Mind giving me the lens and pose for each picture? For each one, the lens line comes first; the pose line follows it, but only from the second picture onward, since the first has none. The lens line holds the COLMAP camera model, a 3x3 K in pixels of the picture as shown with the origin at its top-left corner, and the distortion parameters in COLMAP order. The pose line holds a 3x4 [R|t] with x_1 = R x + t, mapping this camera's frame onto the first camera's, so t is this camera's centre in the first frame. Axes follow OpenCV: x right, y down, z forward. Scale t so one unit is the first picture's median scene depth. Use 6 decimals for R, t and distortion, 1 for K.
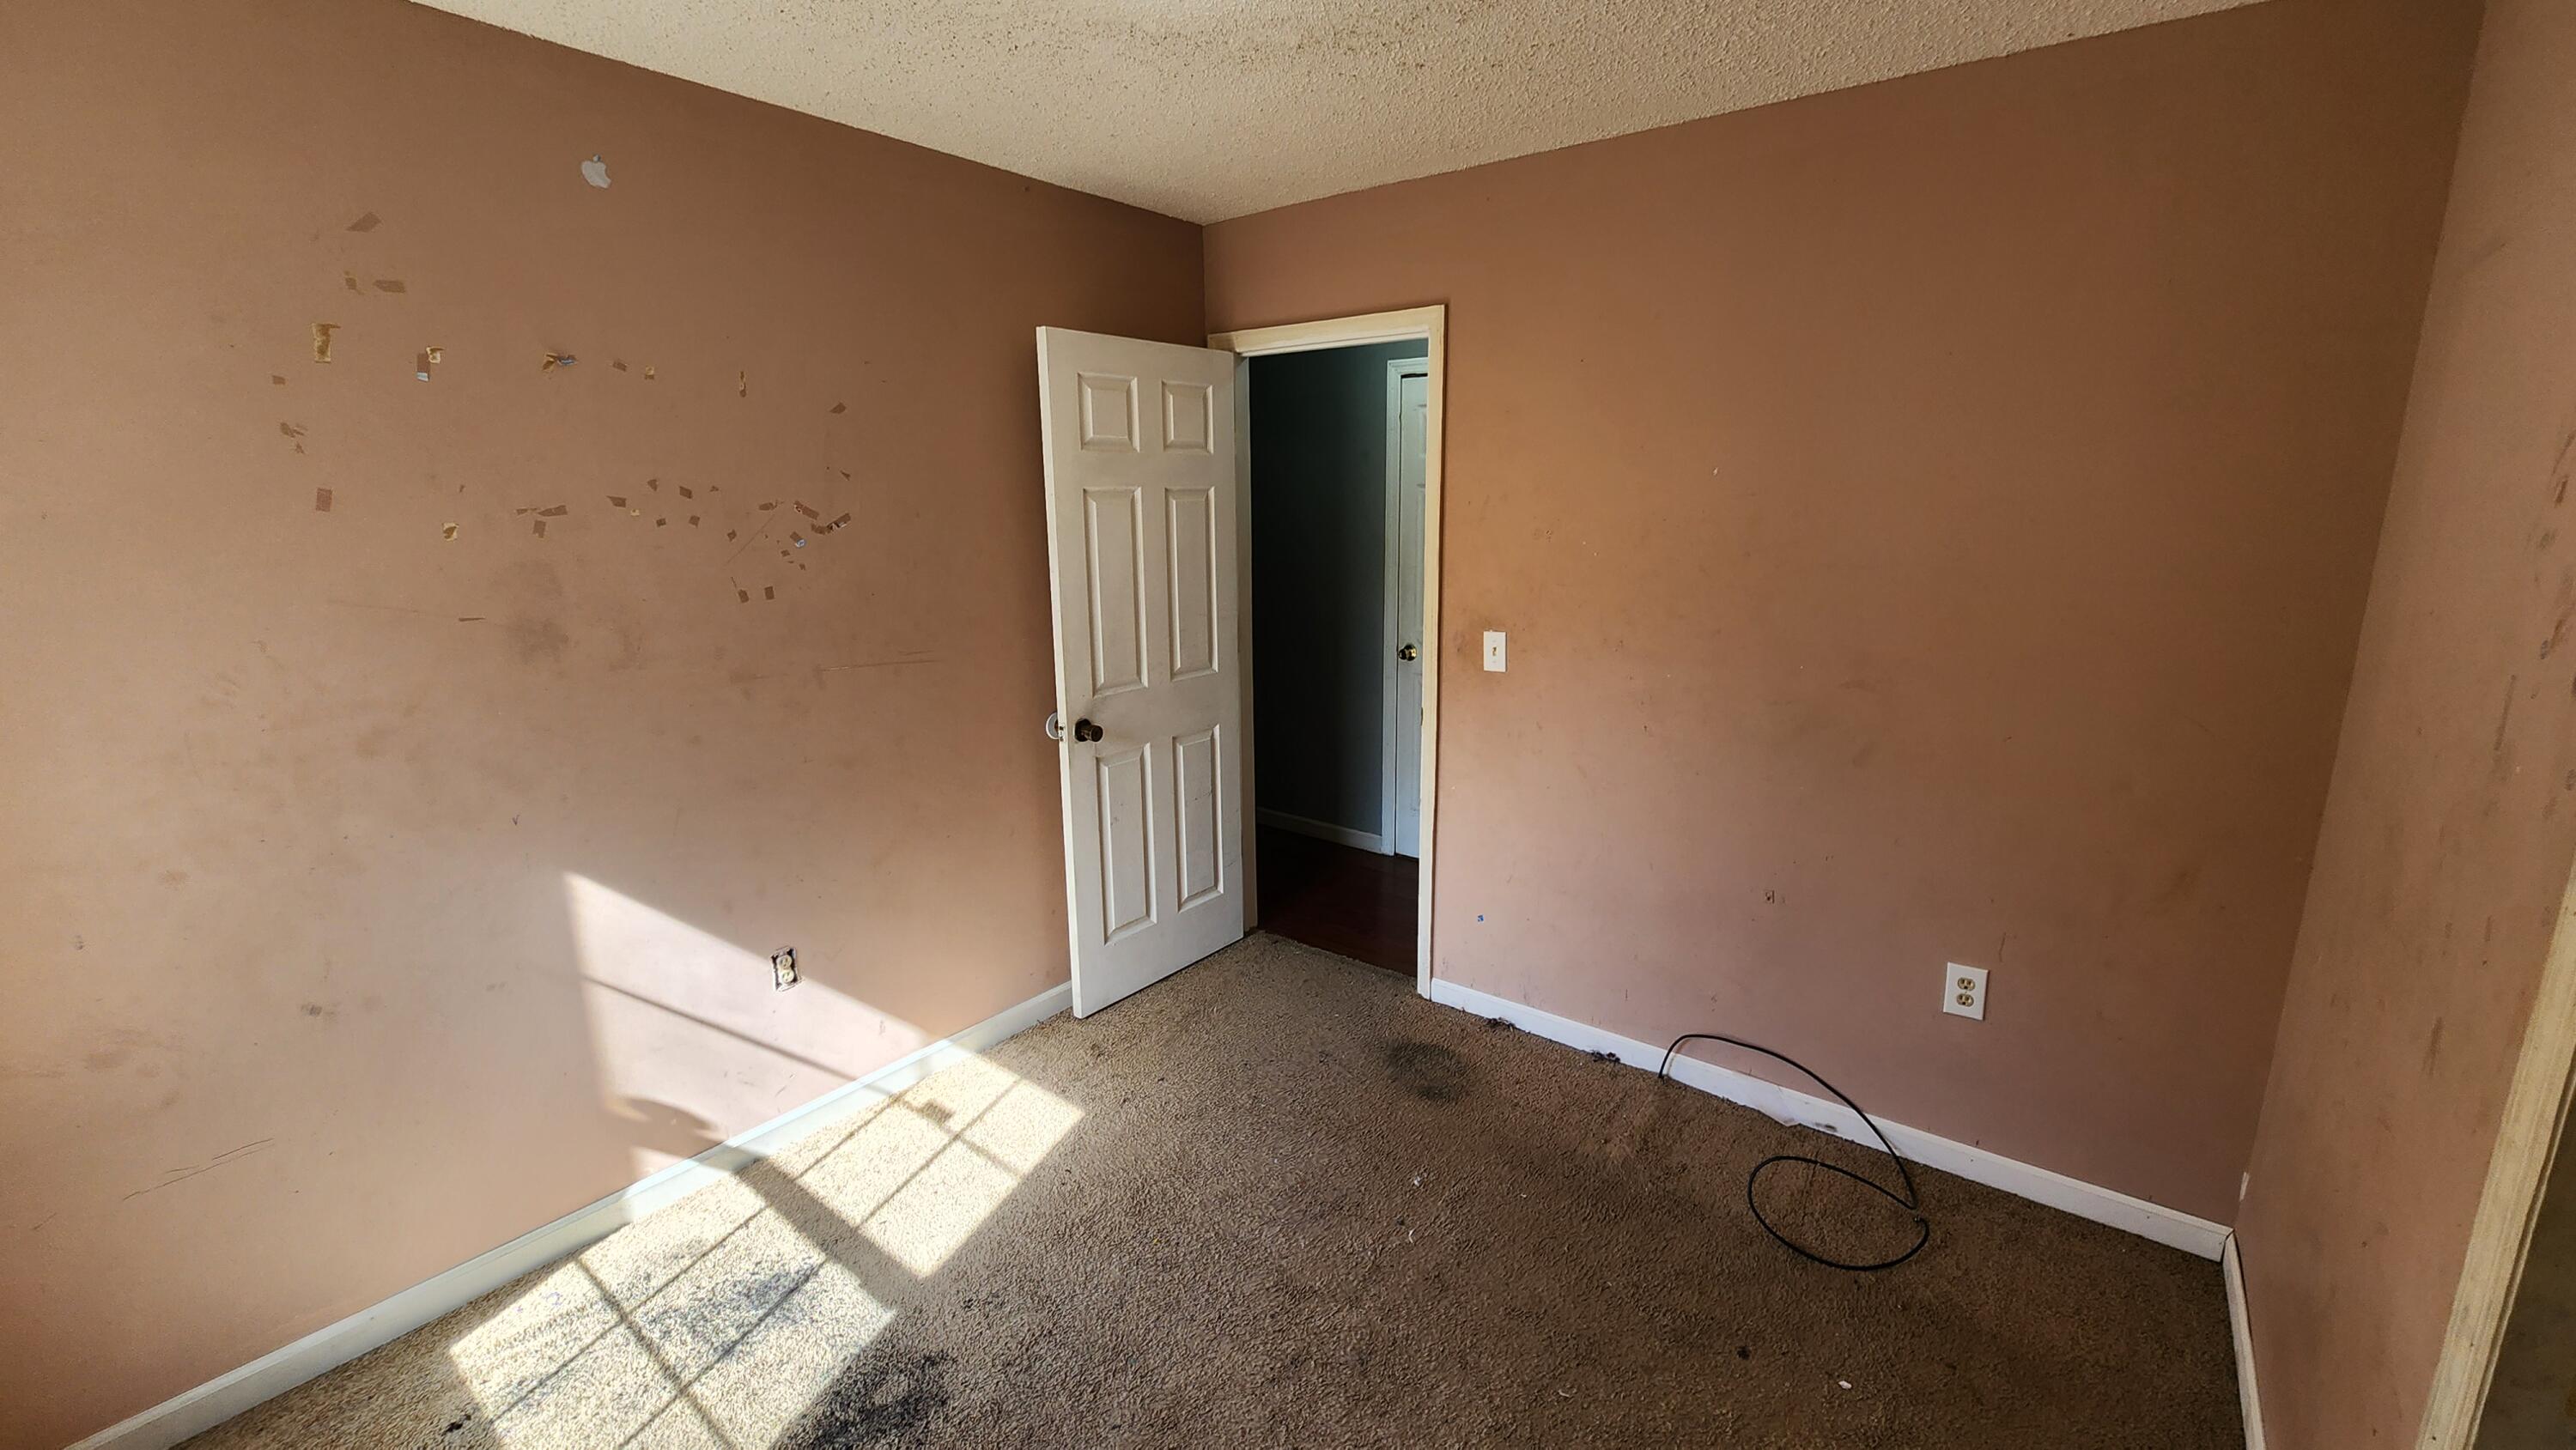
lens RADIAL K [[1055.7, 0, 1290.7], [0, 1055.7, 717.8], [0, 0, 1]] dist [-0.002071, -0.000009]
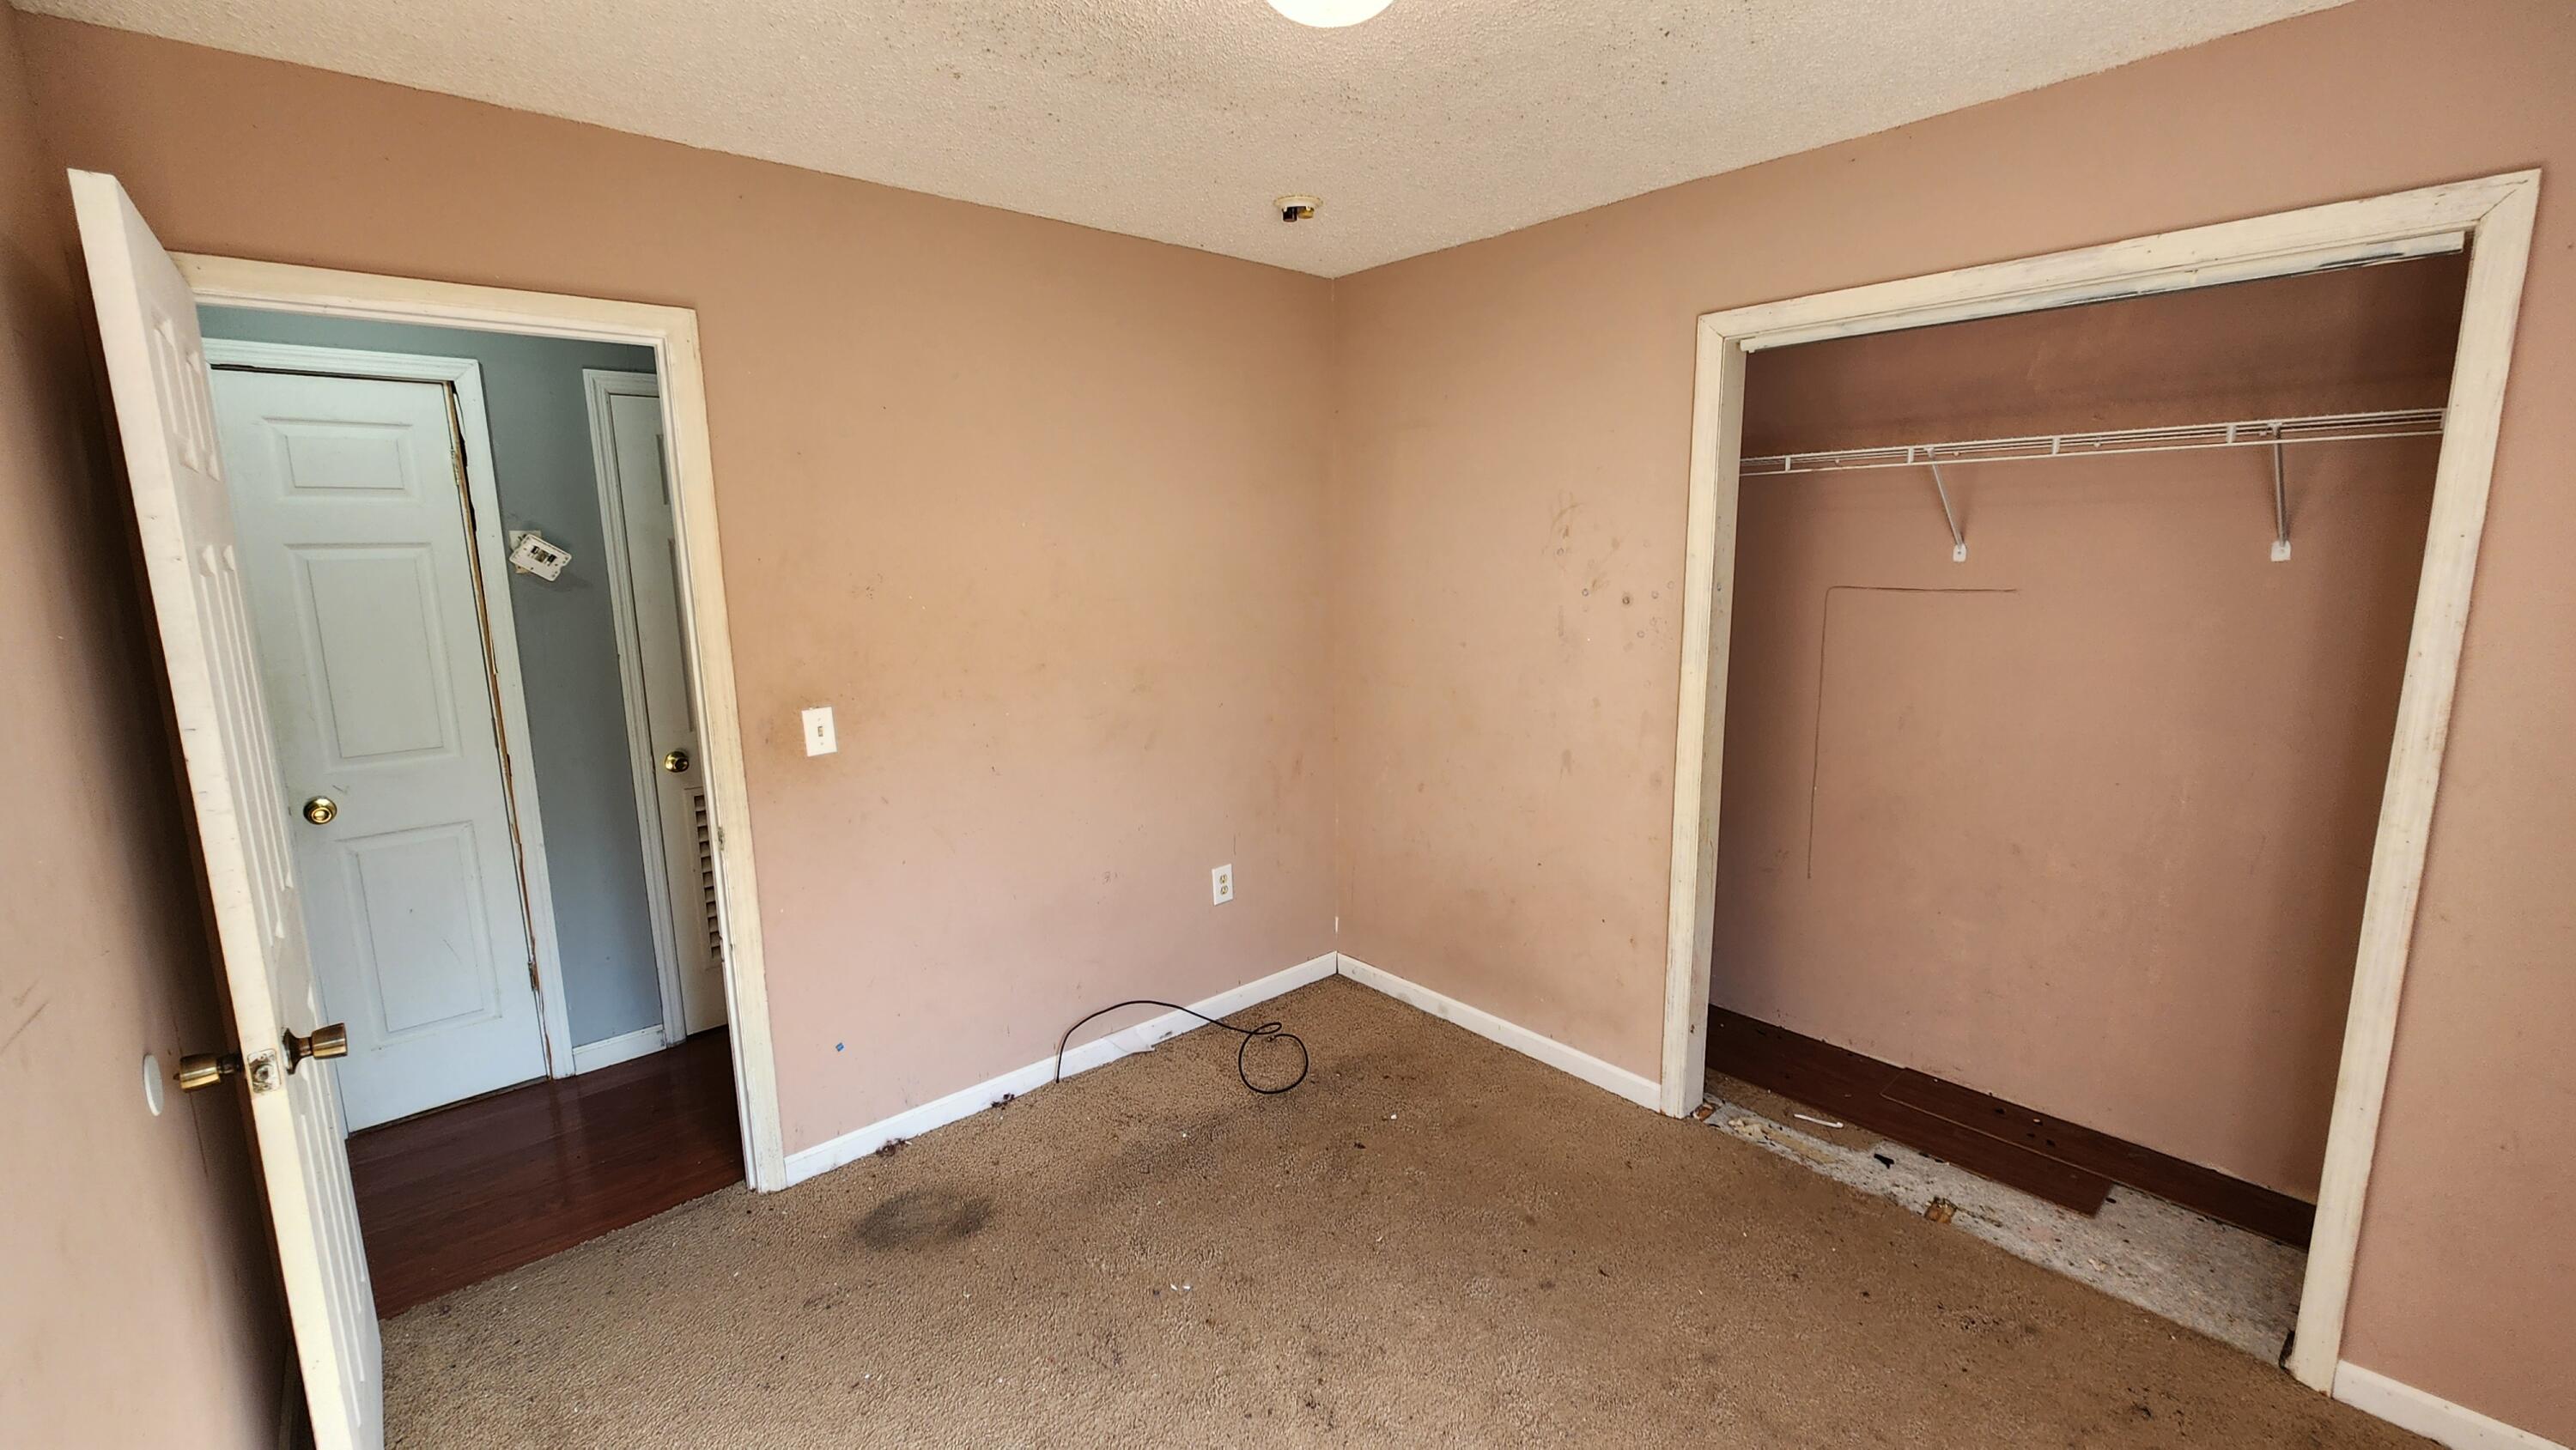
lens RADIAL K [[1055.7, 0, 1295.8], [0, 1055.7, 725.6], [0, 0, 1]] dist [-0.002071, -0.000009]
pose [[0.168903, -0.167619, 0.971275, -0.591906], [0.224751, 0.966022, 0.127629, -0.093497], [-0.959666, 0.196738, 0.200836, 0.477260]]
